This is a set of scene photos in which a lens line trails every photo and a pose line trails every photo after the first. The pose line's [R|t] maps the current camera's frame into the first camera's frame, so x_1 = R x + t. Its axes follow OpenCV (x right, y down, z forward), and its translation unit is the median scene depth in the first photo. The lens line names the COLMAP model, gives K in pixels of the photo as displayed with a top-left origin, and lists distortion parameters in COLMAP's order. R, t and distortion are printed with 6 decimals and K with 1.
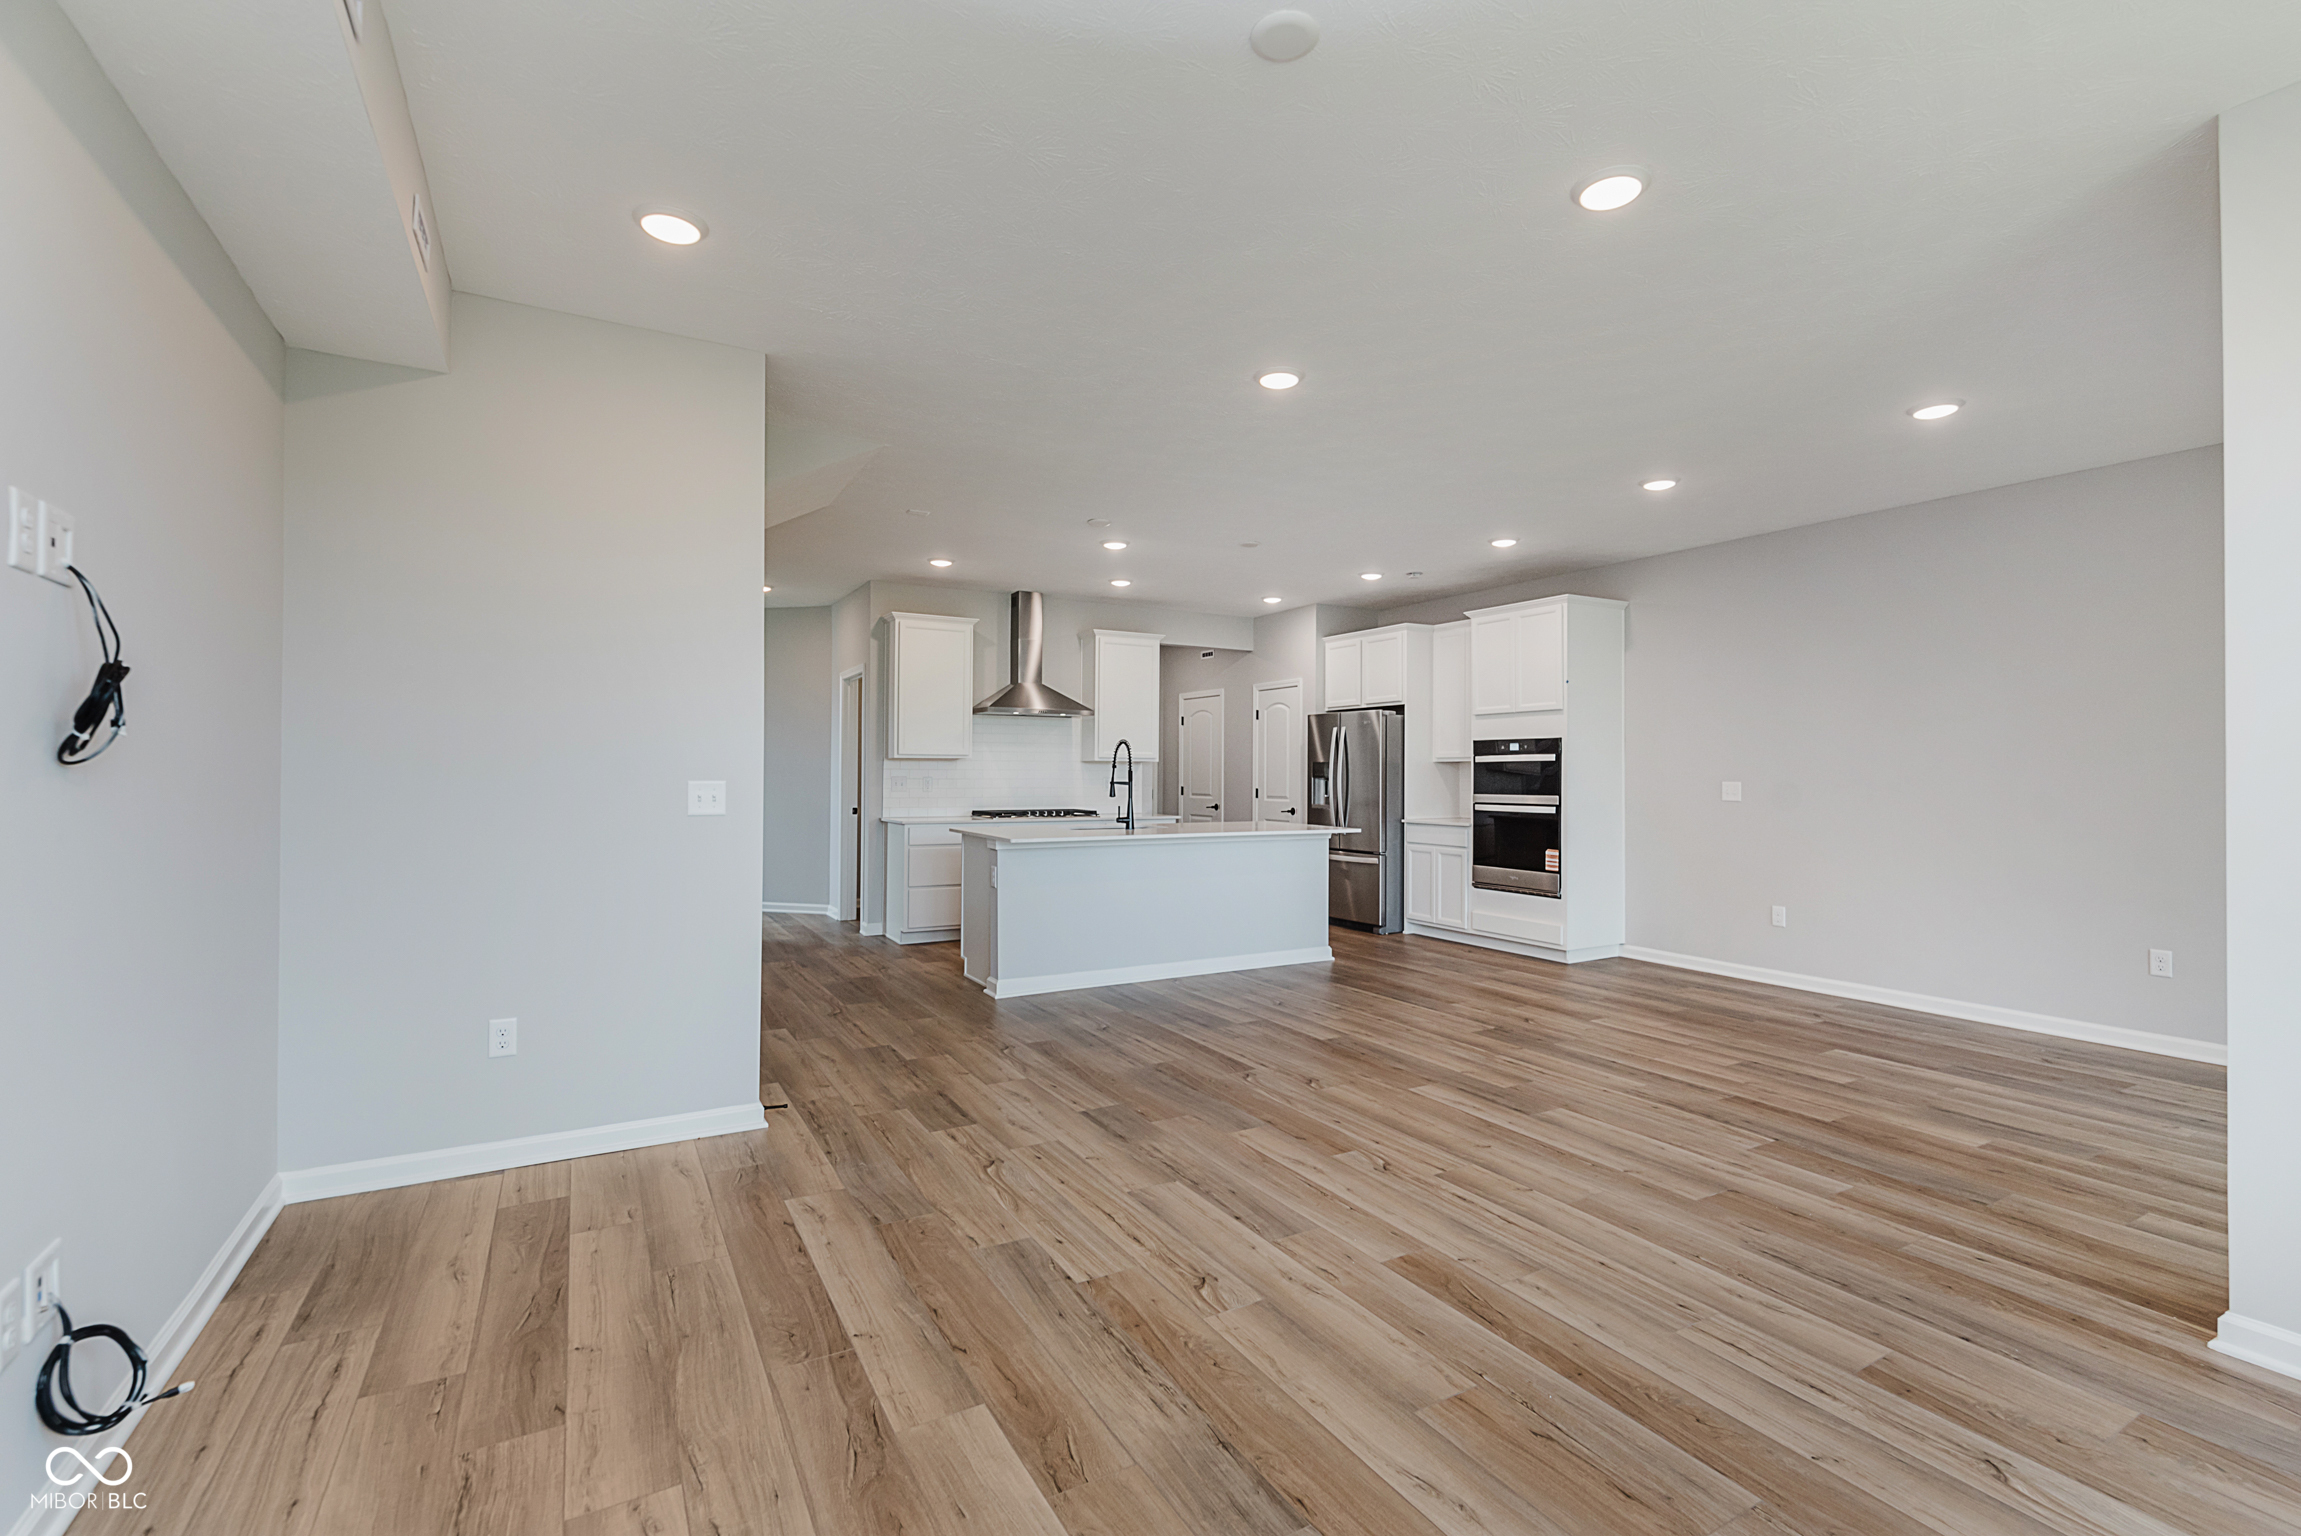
lens RADIAL K [[1015.4, 0, 1175.2], [0, 1015.4, 768.5], [0, 0, 1]] dist [0.003456, 0.000206]
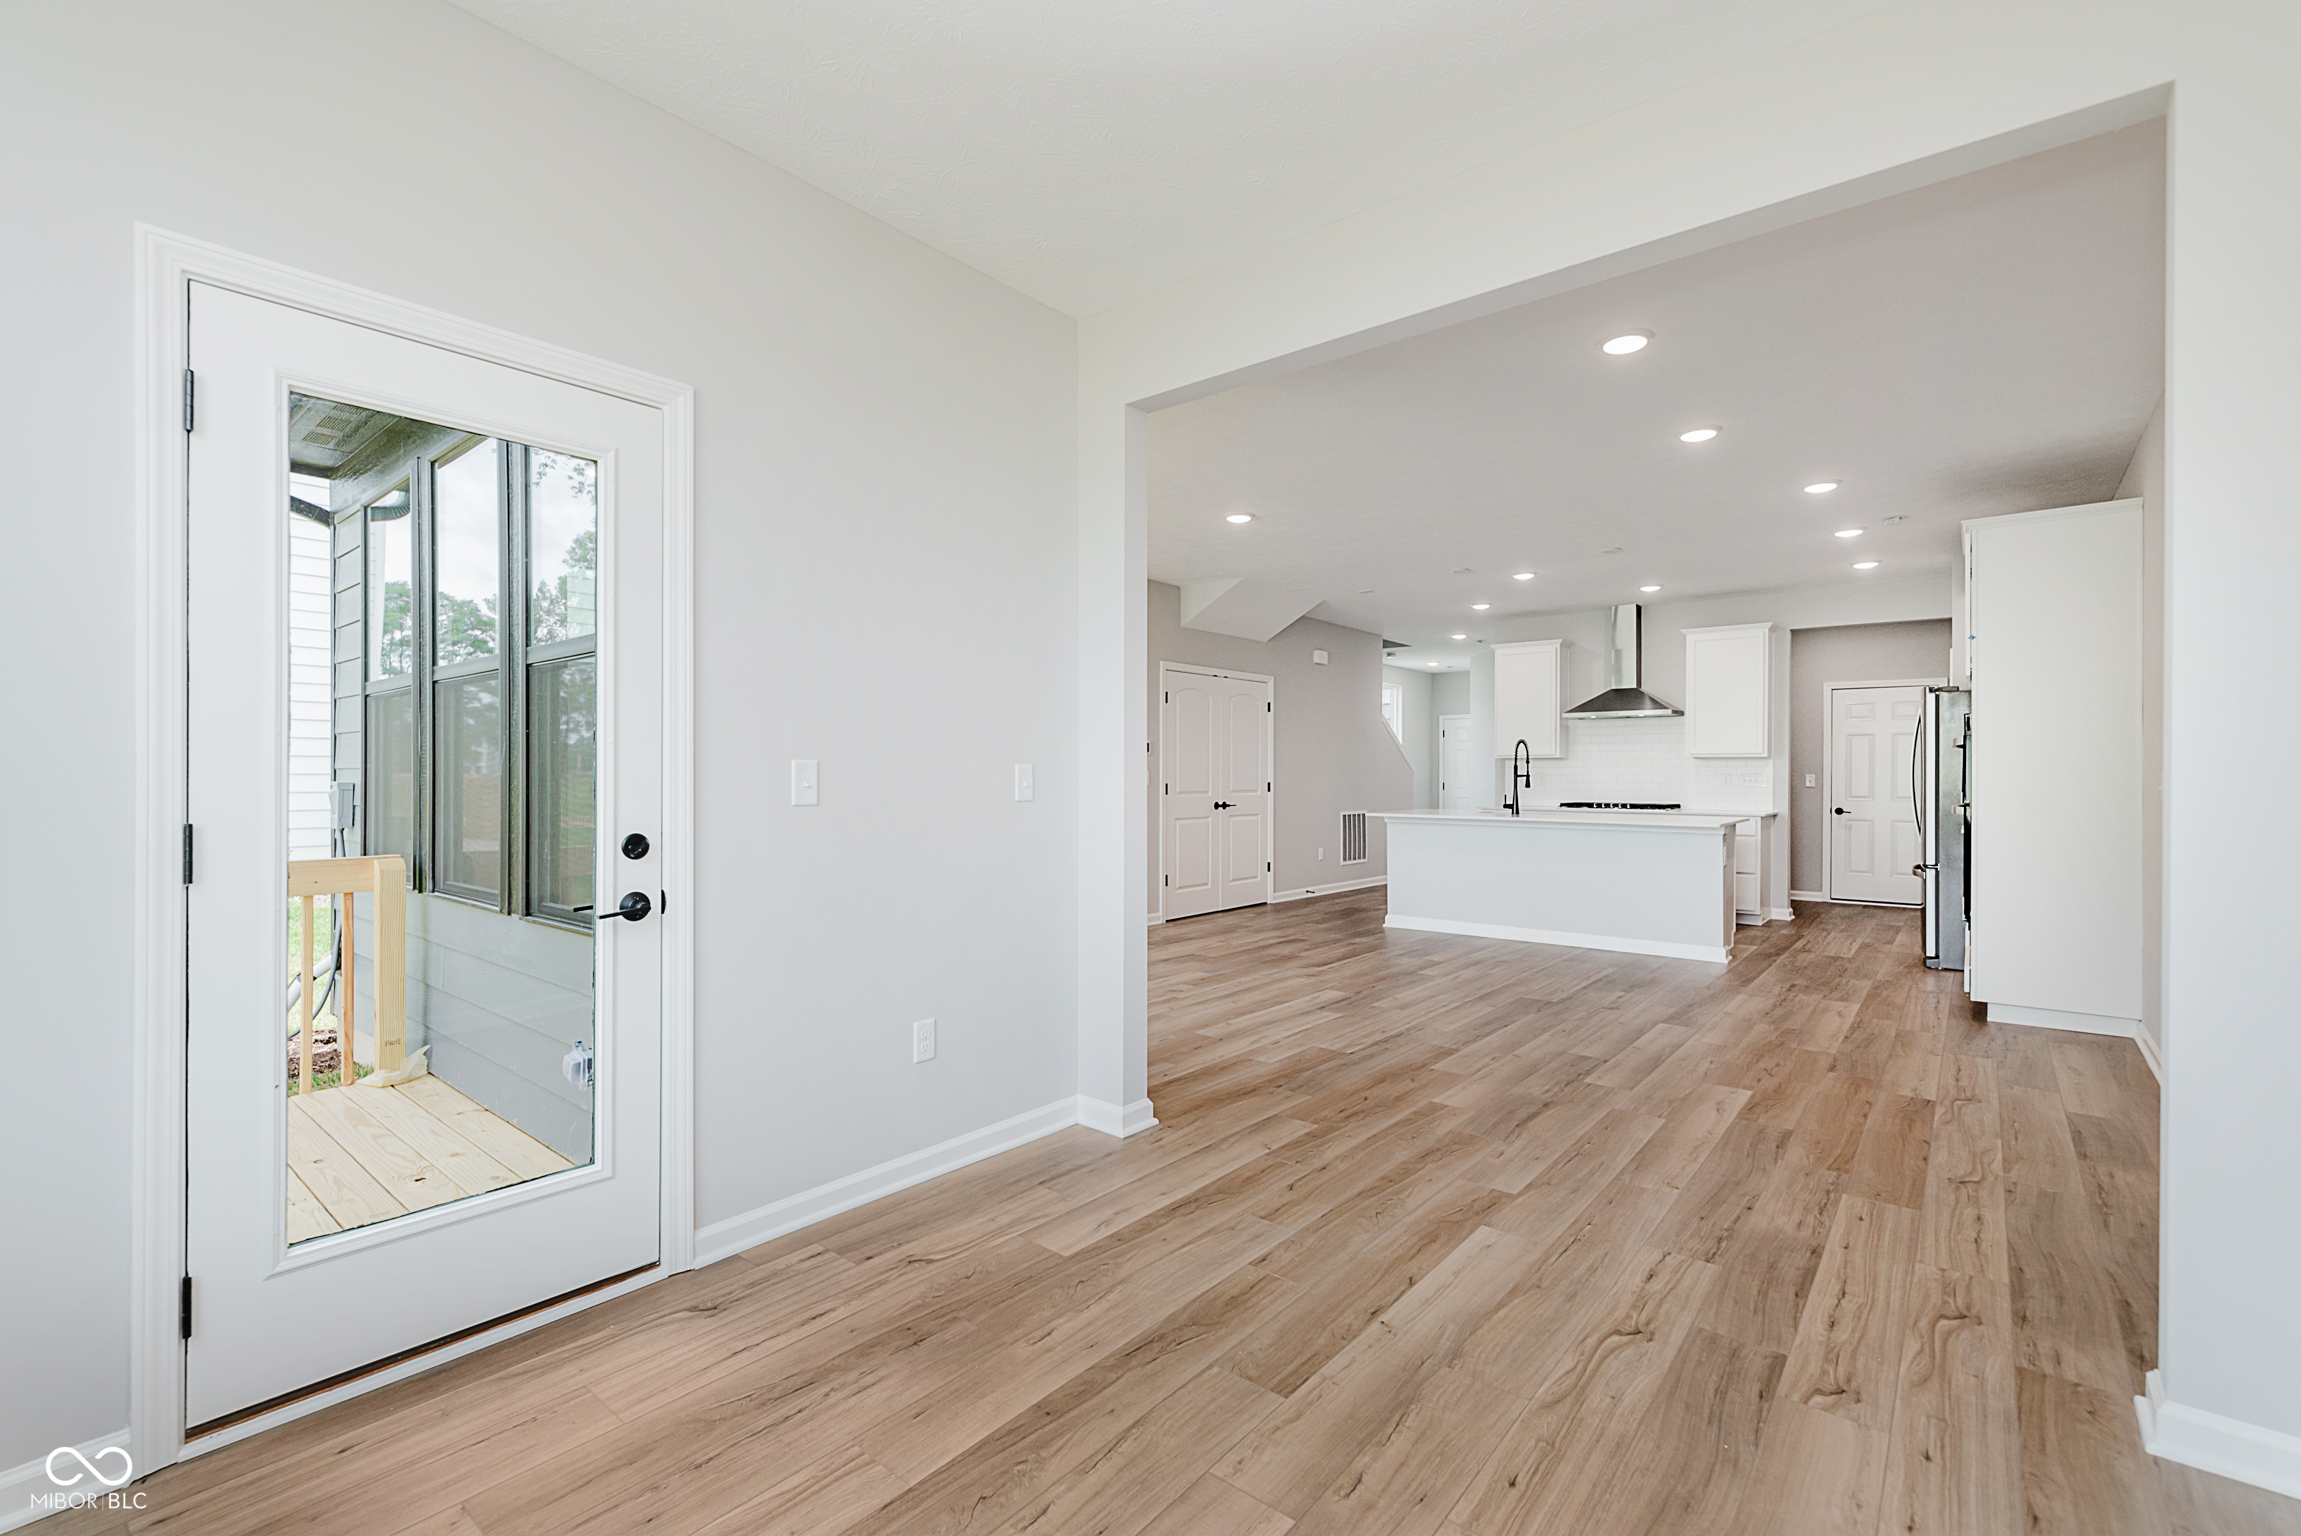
lens RADIAL K [[989.9, 0, 1151.4], [0, 989.9, 784.1], [0, 0, 1]] dist [-0.001915, -0.000238]
pose [[0.336364, 0.001801, -0.941730, 1.437675], [0.005500, 0.999977, 0.003877, 0.026295], [0.941716, -0.006484, 0.336347, 0.318143]]
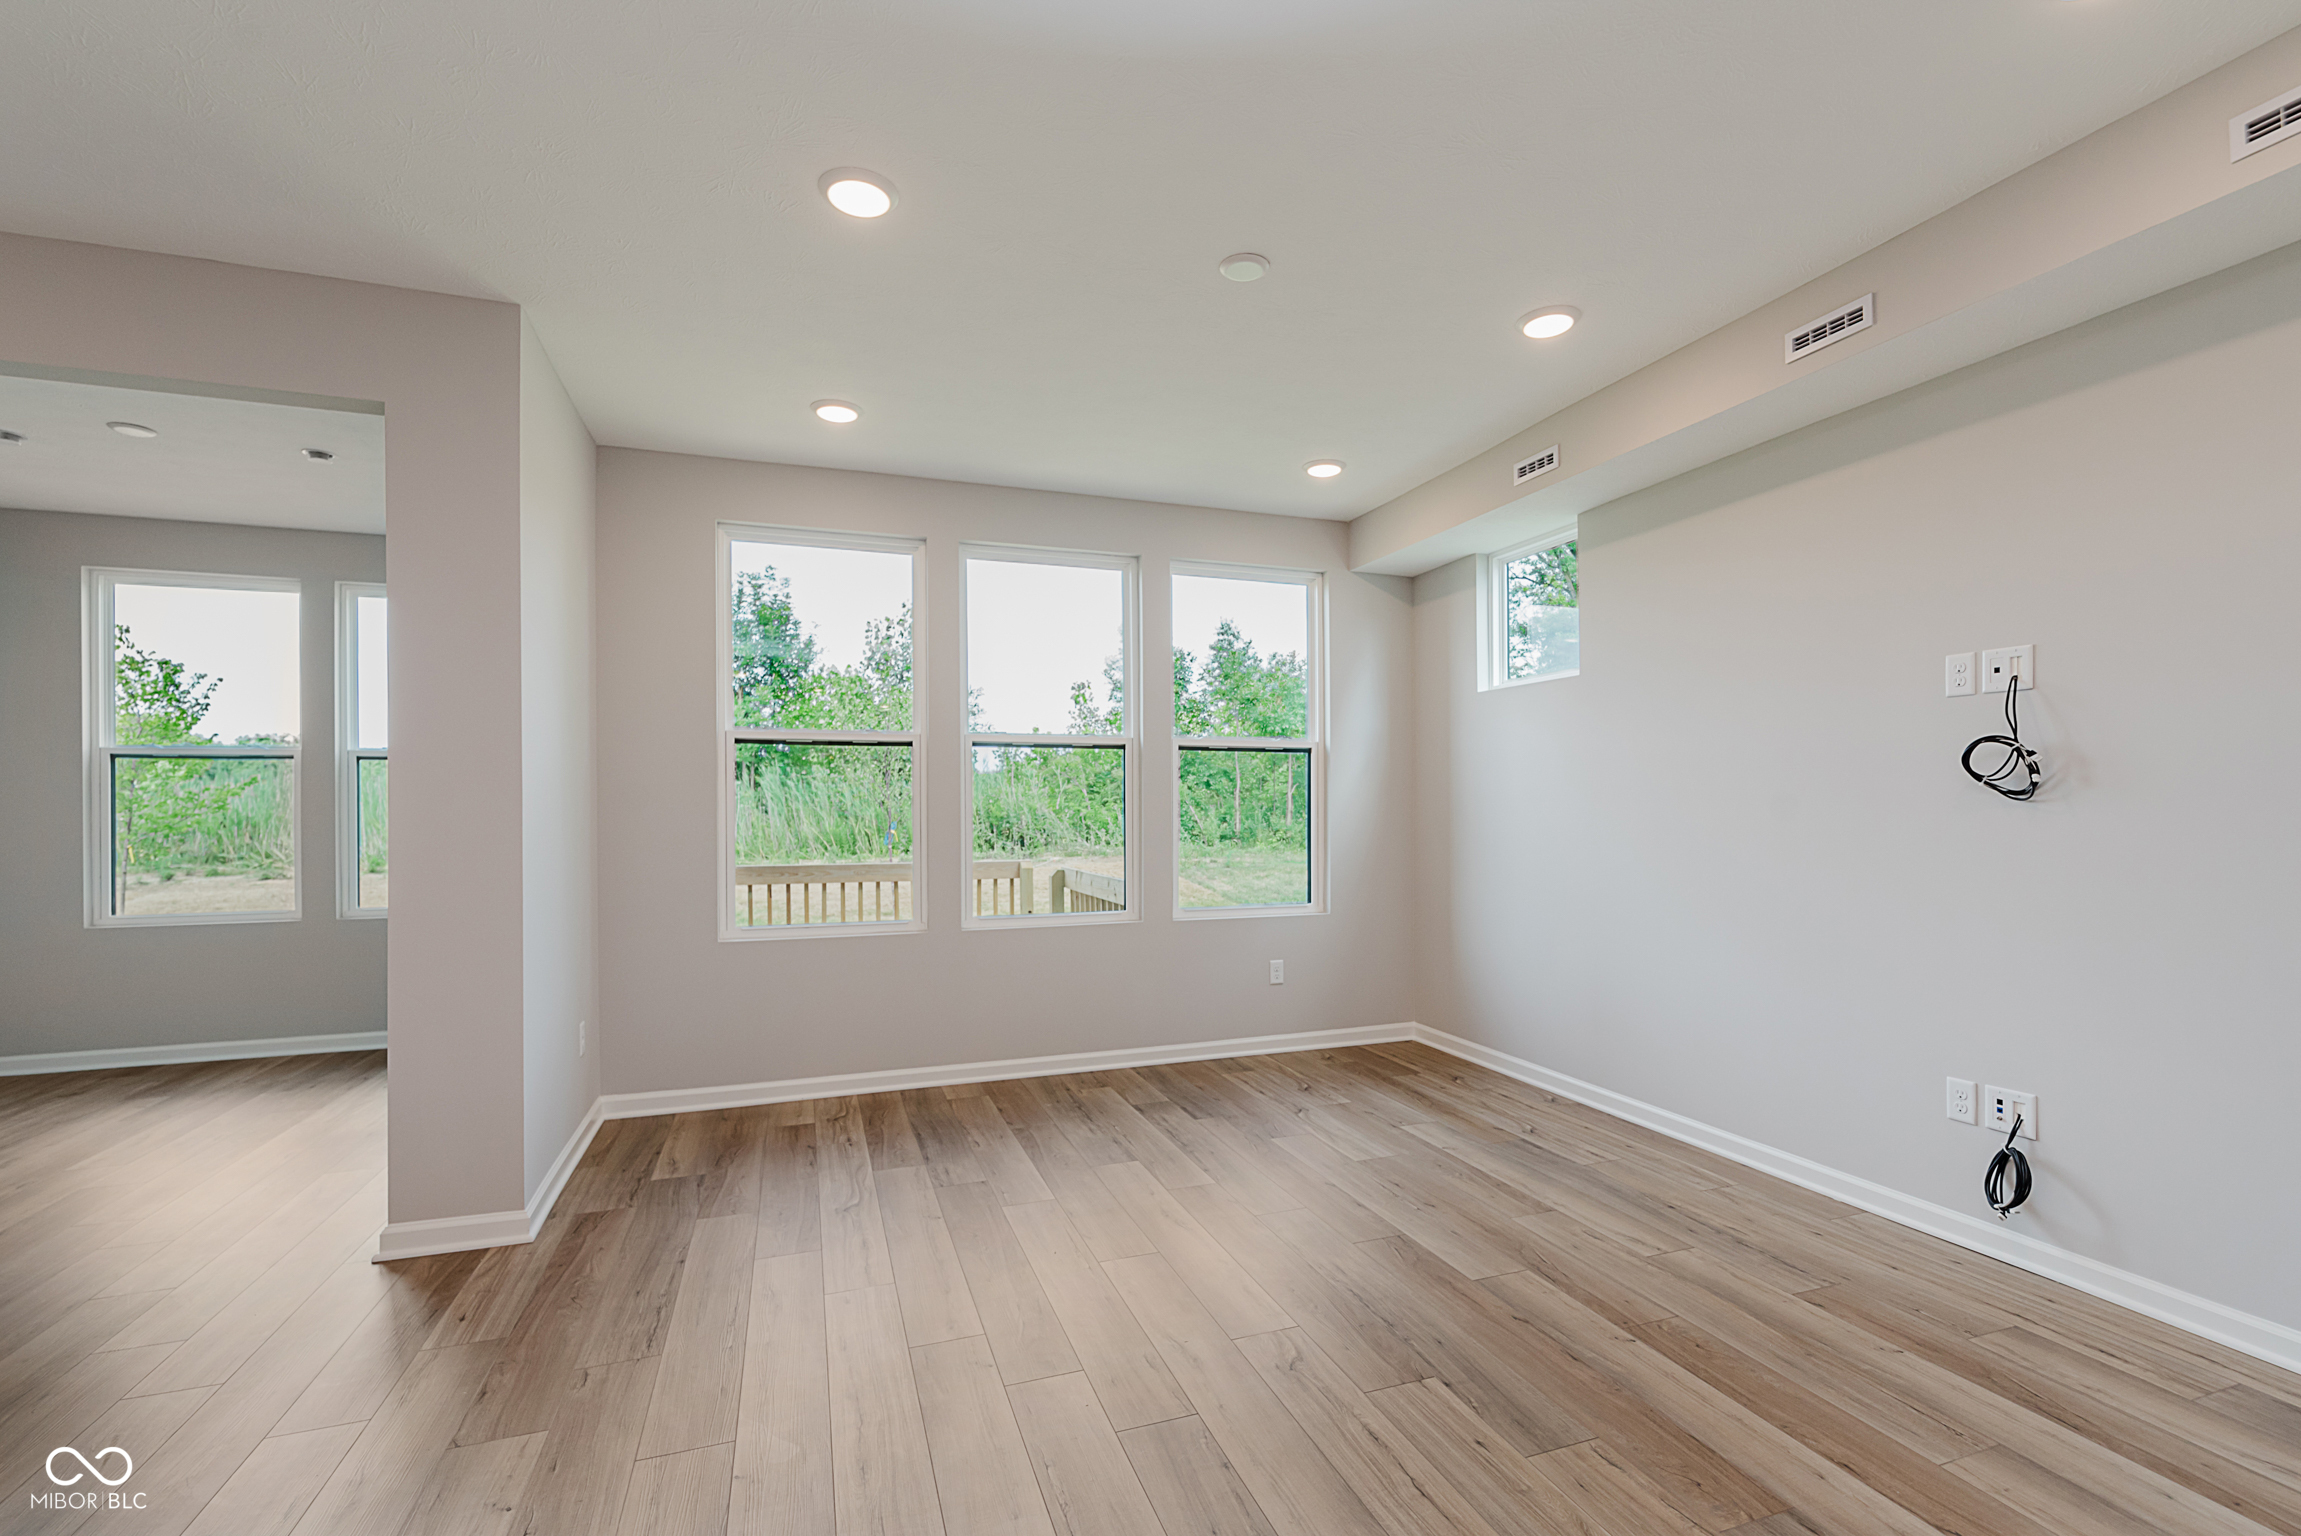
lens RADIAL K [[998.5, 0, 1164.3], [0, 998.5, 809.7], [0, 0, 1]] dist [0.001204, -0.000002]
pose [[-0.983778, 0.000445, 0.179391, -0.012865], [0.000368, 1.000000, -0.000464, 0.005169], [-0.179391, -0.000390, -0.983778, 1.187293]]
